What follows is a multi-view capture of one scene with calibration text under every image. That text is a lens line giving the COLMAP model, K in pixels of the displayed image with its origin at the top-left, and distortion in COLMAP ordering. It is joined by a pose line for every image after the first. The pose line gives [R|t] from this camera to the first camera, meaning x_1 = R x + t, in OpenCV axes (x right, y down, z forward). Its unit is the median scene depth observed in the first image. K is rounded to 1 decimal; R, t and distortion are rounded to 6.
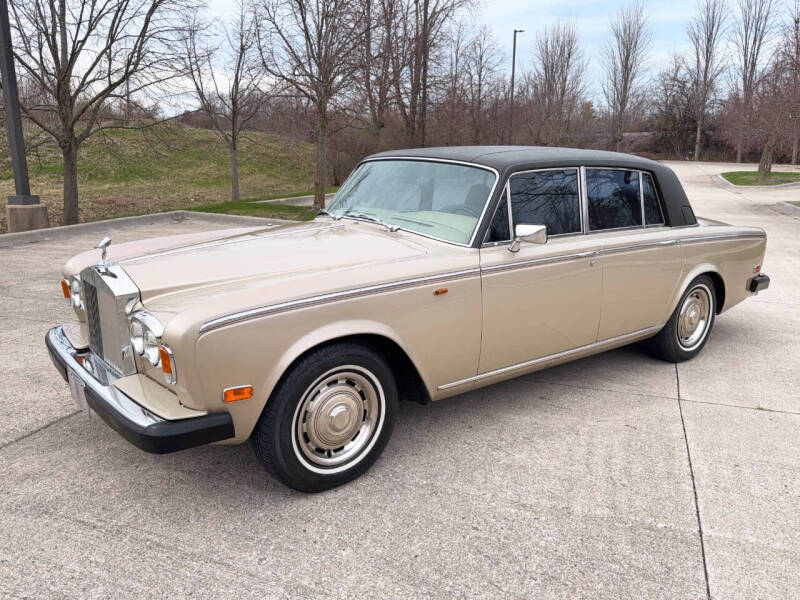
lens RADIAL K [[659.6, 0, 403.9], [0, 659.6, 300.5], [0, 0, 1]] dist [0.122889, -0.200505]
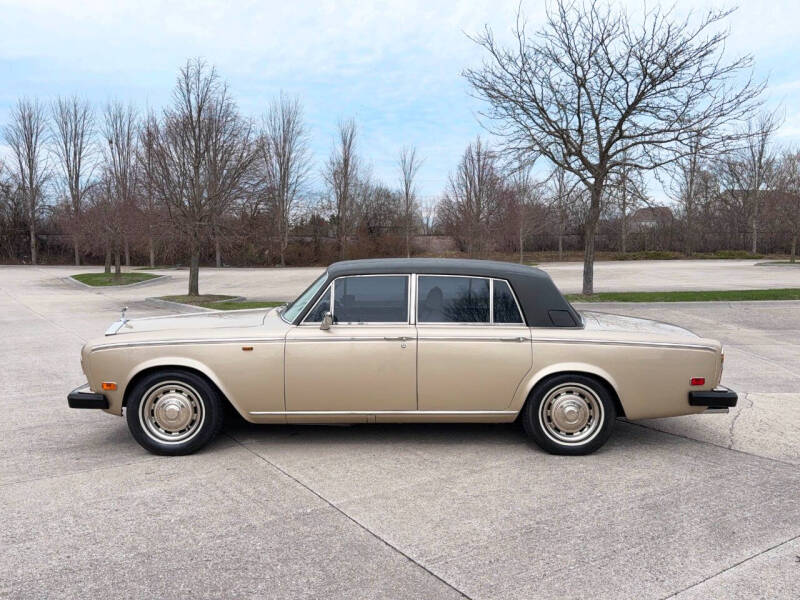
lens RADIAL K [[658.4, 0, 400.0], [0, 658.4, 300.0], [0, 0, 1]] dist [0.126413, -0.208396]
pose [[0.599905, -0.067987, 0.797177, -0.363841], [0.186301, 0.980864, -0.056546, 0.001112], [-0.778078, 0.182437, 0.601091, -0.067884]]
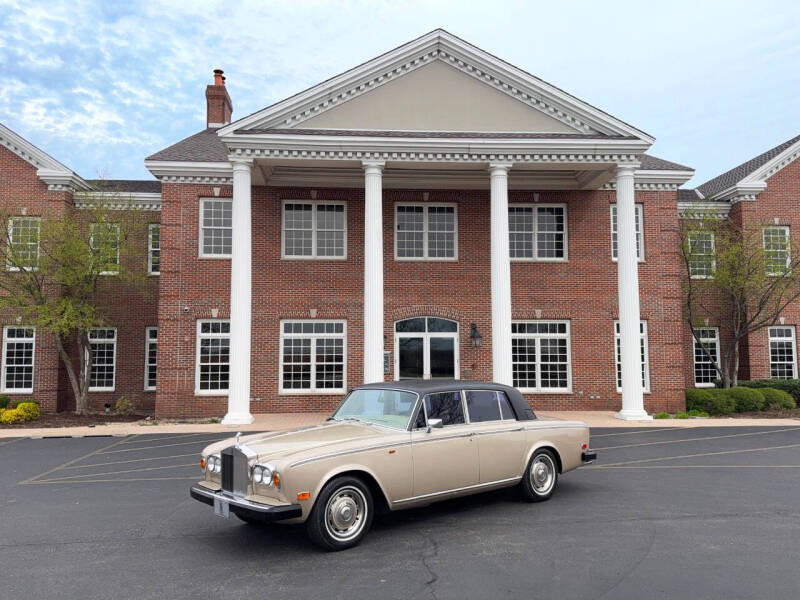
lens RADIAL K [[667.9, 0, 400.0], [0, 667.9, 300.0], [0, 0, 1]] dist [0.152324, -0.262421]
pose [[0.998785, -0.029665, 0.039356, 0.007513], [0.040549, 0.948524, -0.314098, 0.134322], [-0.028013, 0.315312, 0.948575, -0.795662]]
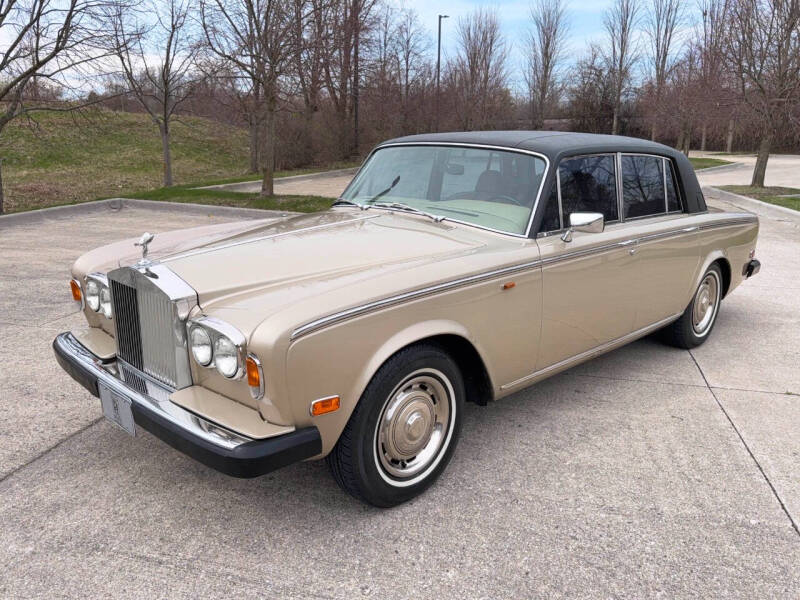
lens RADIAL K [[658.4, 0, 400.0], [0, 658.4, 300.0], [0, 0, 1]] dist [0.126413, -0.208396]
pose [[0.993501, -0.023096, 0.111459, -0.132950], [0.020810, 0.999549, 0.021630, -0.011249], [-0.111908, -0.019170, 0.993534, 0.053770]]
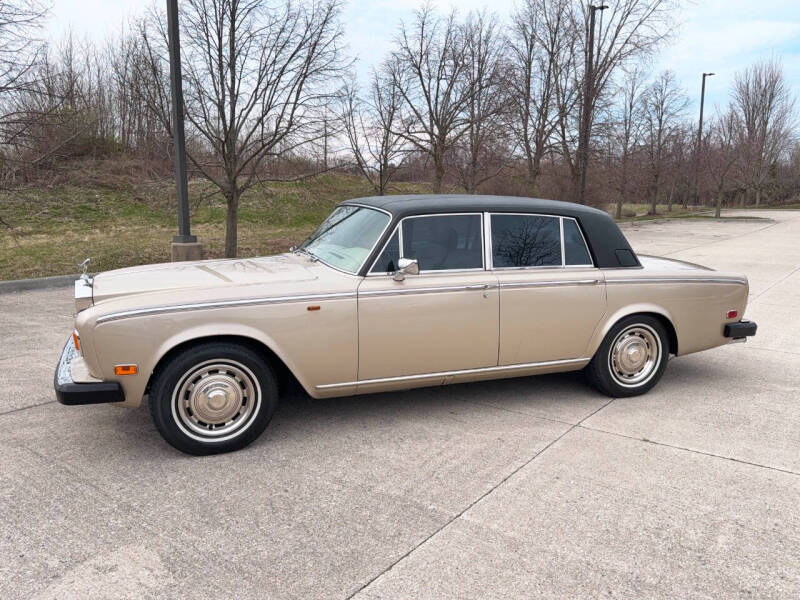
lens RADIAL K [[659.6, 0, 403.9], [0, 659.6, 300.5], [0, 0, 1]] dist [0.122889, -0.200505]
pose [[0.957947, 0.041423, -0.283940, 0.378887], [-0.060901, 0.996332, -0.060113, 0.024227], [0.280408, 0.074877, 0.956956, -0.102534]]
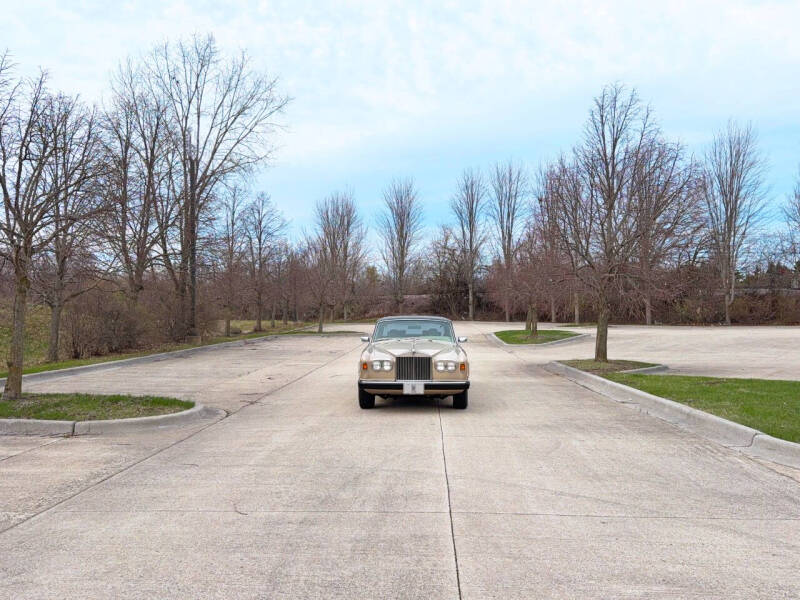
lens RADIAL K [[667.9, 0, 400.0], [0, 667.9, 300.0], [0, 0, 1]] dist [0.152324, -0.262421]
pose [[0.956069, -0.010258, 0.292961, 0.175854], [0.079307, 0.971169, -0.224813, -0.105468], [-0.282208, 0.238170, 0.929319, 0.397126]]
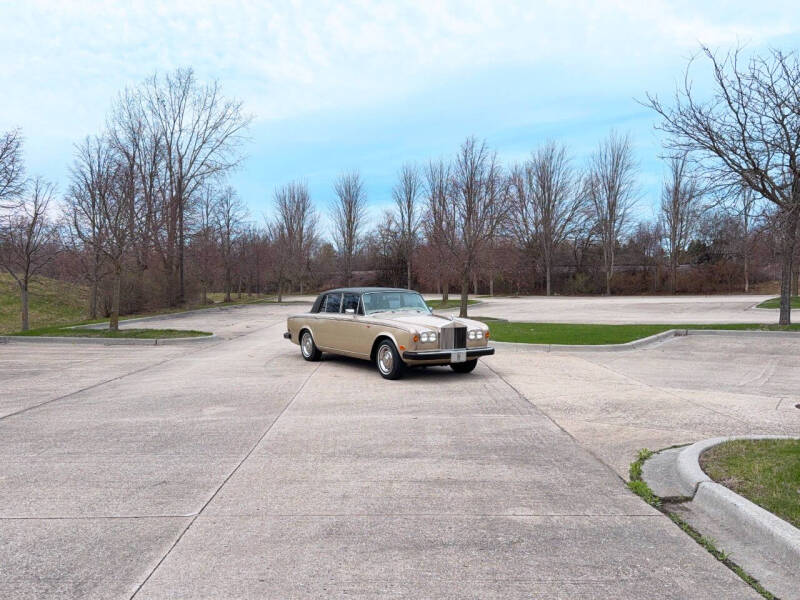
lens RADIAL K [[667.9, 0, 400.0], [0, 667.9, 300.0], [0, 0, 1]] dist [0.152324, -0.262421]
pose [[0.937241, -0.023598, 0.347883, -0.166622], [0.092190, 0.978974, -0.181965, 0.321813], [-0.336274, 0.202617, 0.919710, -1.487263]]
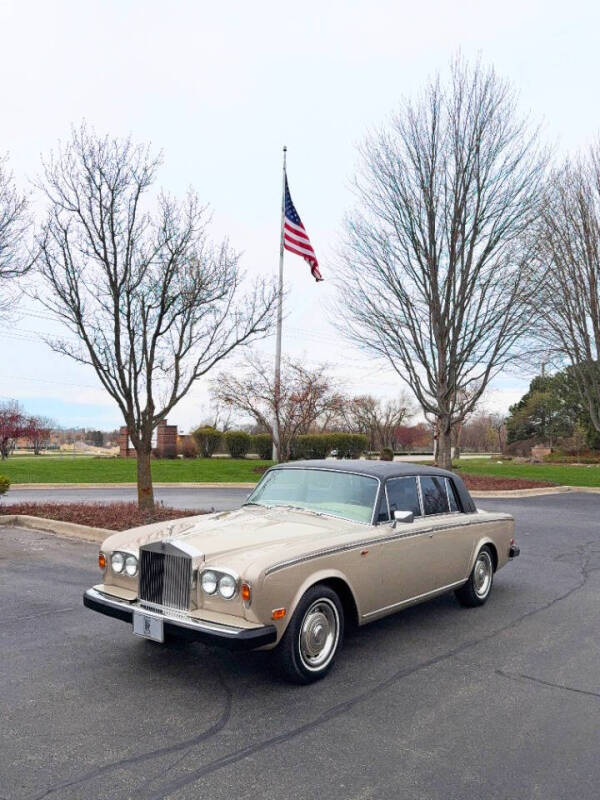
lens RADIAL K [[667.9, 0, 300.0], [0, 667.9, 400.0], [0, 0, 1]] dist [0.152324, -0.262421]
pose [[0.969497, 0.031710, 0.243044, -0.344026], [0.036535, 0.961823, -0.271224, 0.046818], [-0.242366, 0.271830, 0.931325, -0.421908]]
